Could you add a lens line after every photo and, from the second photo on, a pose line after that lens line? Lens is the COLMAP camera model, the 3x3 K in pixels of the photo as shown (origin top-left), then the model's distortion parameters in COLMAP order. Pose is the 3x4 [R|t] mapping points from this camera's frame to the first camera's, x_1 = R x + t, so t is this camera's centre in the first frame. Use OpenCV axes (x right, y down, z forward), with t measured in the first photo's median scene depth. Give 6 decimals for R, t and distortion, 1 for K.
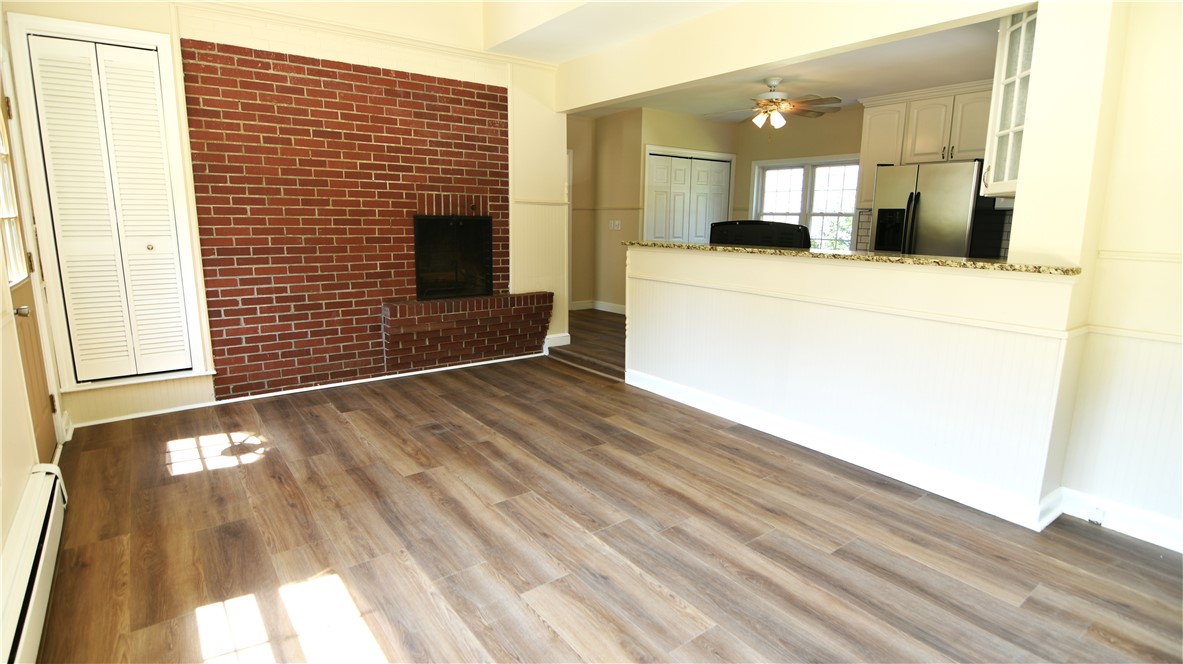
lens RADIAL K [[596.9, 0, 591.7], [0, 596.9, 330.3], [0, 0, 1]] dist [-0.021590, -0.000576]
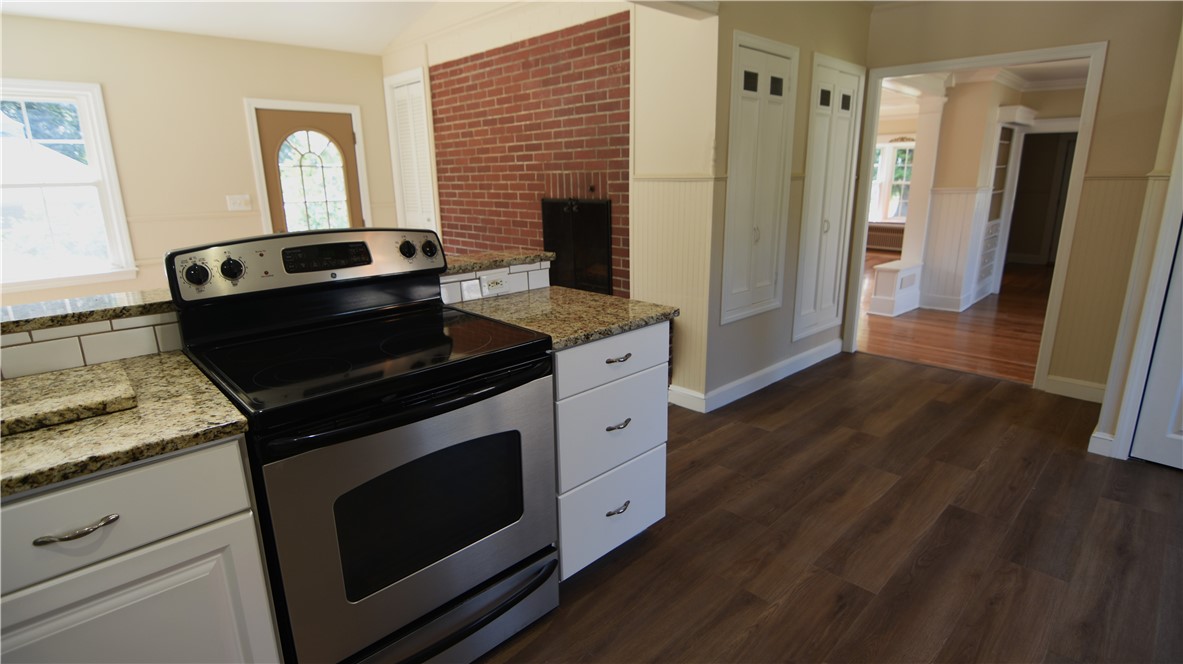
lens RADIAL K [[596.9, 0, 590.6], [0, 596.9, 335.6], [0, 0, 1]] dist [-0.021590, -0.000576]
pose [[0.117072, 0.238838, -0.963976, 0.629904], [-0.166270, 0.961664, 0.218073, -0.201754], [0.979106, 0.134750, 0.152295, 0.957947]]
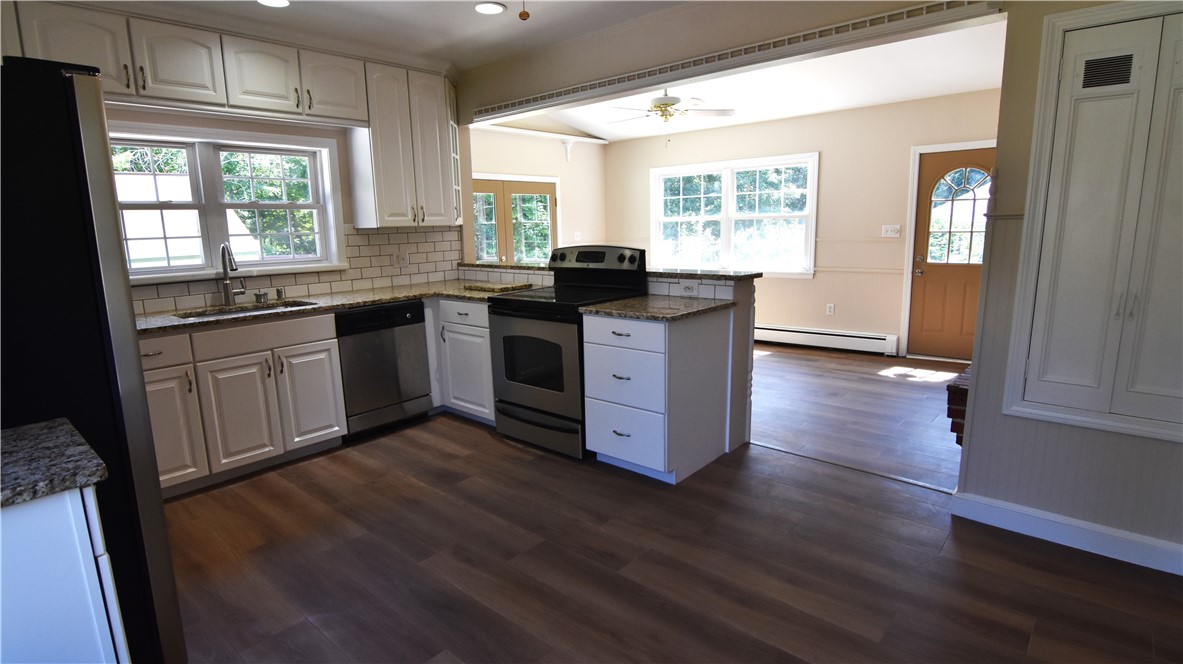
lens RADIAL K [[596.9, 0, 592.7], [0, 596.9, 336.1], [0, 0, 1]] dist [-0.021590, -0.000576]
pose [[-0.982789, 0.045720, -0.178985, 0.169858], [-0.021378, 0.934231, 0.356028, -0.449536], [0.183491, 0.353727, -0.917174, 2.260429]]
